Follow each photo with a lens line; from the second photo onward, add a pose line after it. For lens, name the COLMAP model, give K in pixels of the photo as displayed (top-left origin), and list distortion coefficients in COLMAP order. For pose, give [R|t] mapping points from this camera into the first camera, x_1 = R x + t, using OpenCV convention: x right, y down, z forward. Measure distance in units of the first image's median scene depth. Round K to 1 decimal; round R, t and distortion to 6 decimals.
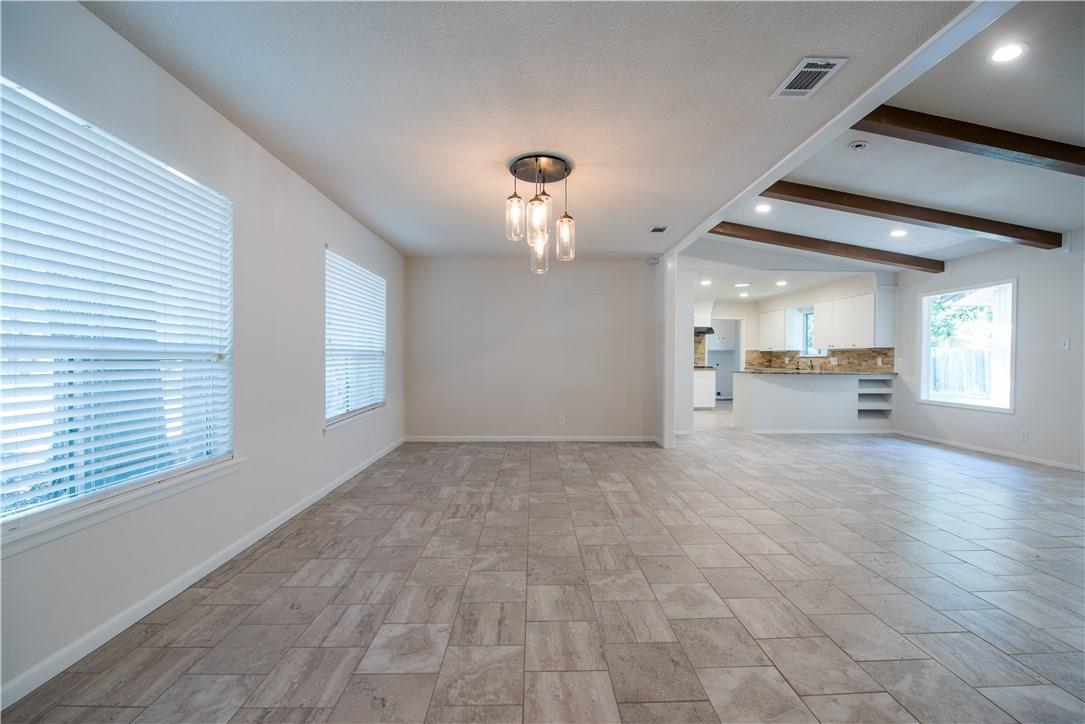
lens RADIAL K [[435.2, 0, 542.9], [0, 435.2, 364.9], [0, 0, 1]] dist [-0.017271, -0.000594]
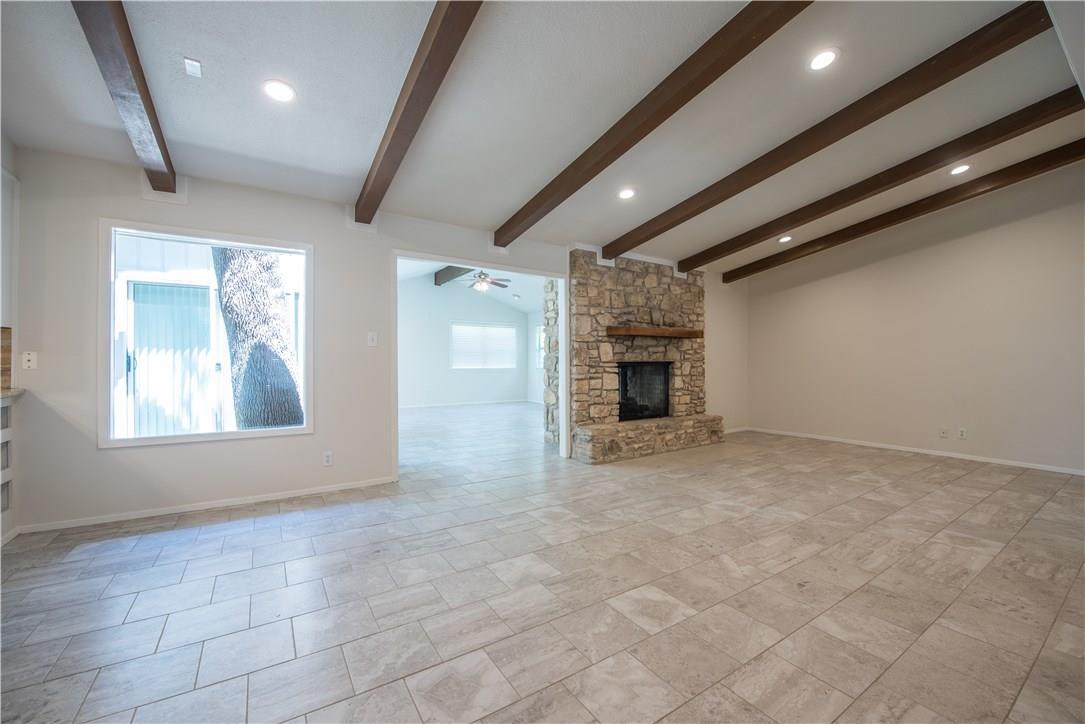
lens RADIAL K [[430.6, 0, 543.0], [0, 430.6, 363.7], [0, 0, 1]] dist [-0.018480, -0.000181]
pose [[-0.529373, -0.010803, 0.848320, 0.383648], [0.007560, 0.999819, 0.017450, -0.016033], [-0.848355, 0.015651, -0.529196, 1.419306]]
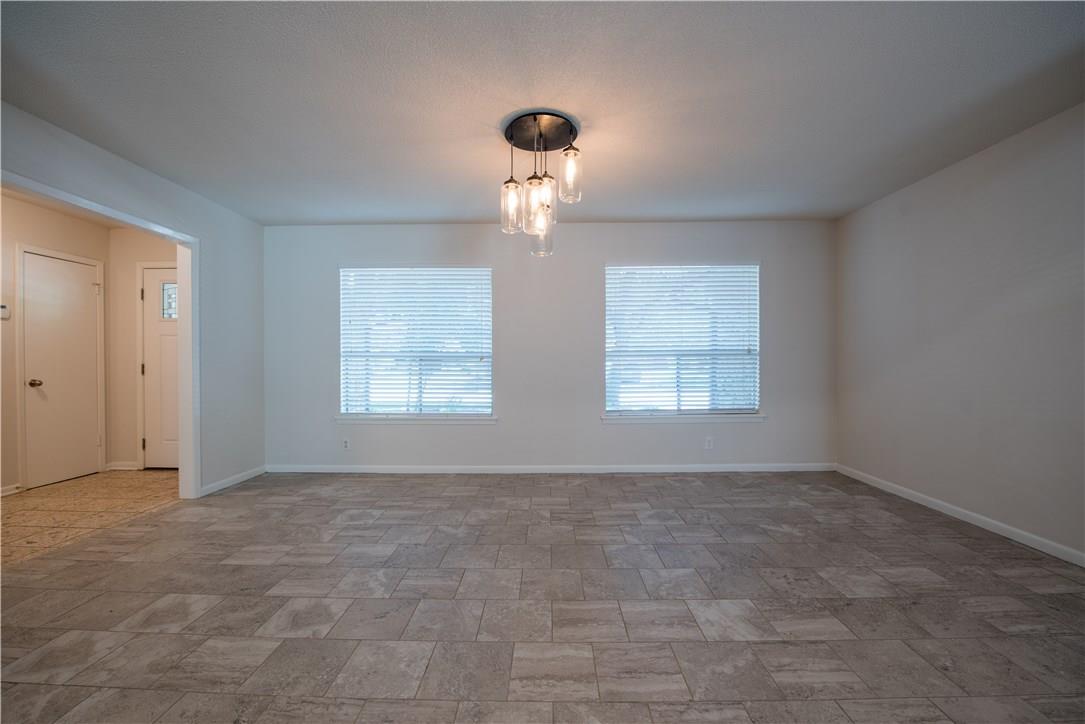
lens RADIAL K [[435.2, 0, 542.9], [0, 435.2, 364.9], [0, 0, 1]] dist [-0.017271, -0.000594]
pose [[-0.031701, 0.010570, -0.999442, 0.692522], [-0.010149, 0.999889, 0.010896, -0.008677], [0.999446, 0.010488, -0.031590, 0.851312]]
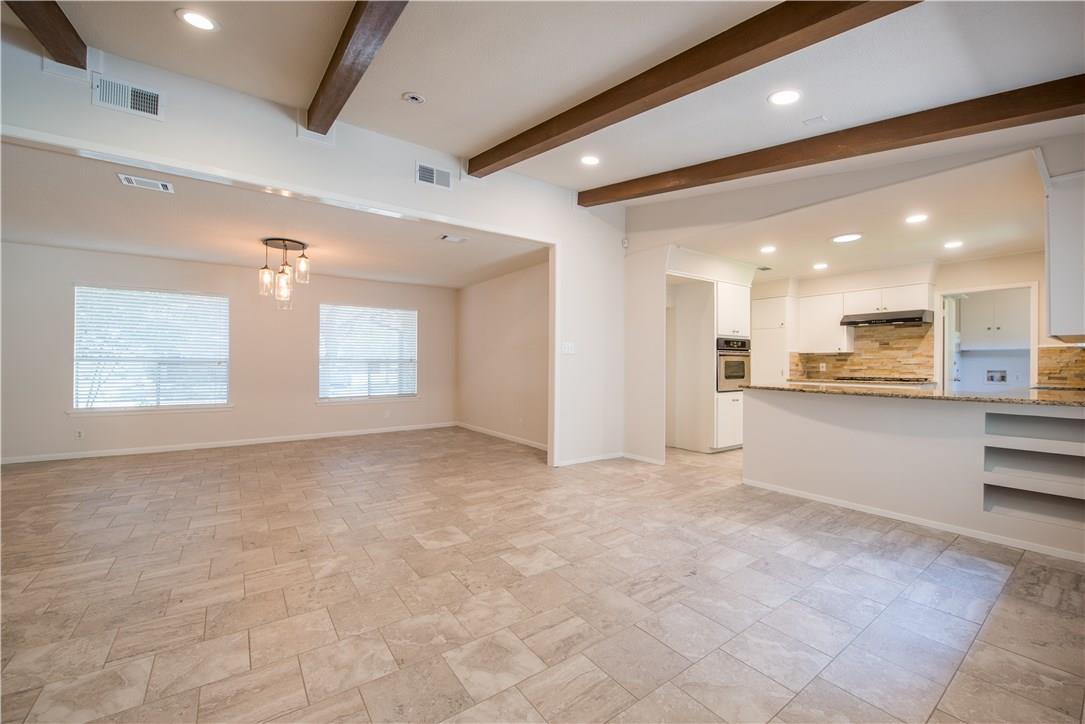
lens RADIAL K [[435.2, 0, 542.9], [0, 435.2, 364.9], [0, 0, 1]] dist [-0.017271, -0.000594]
pose [[0.567842, 0.000287, -0.823138, 1.507675], [-0.013892, 0.999861, -0.009234, -0.006679], [0.823020, 0.016678, 0.567767, 0.729024]]
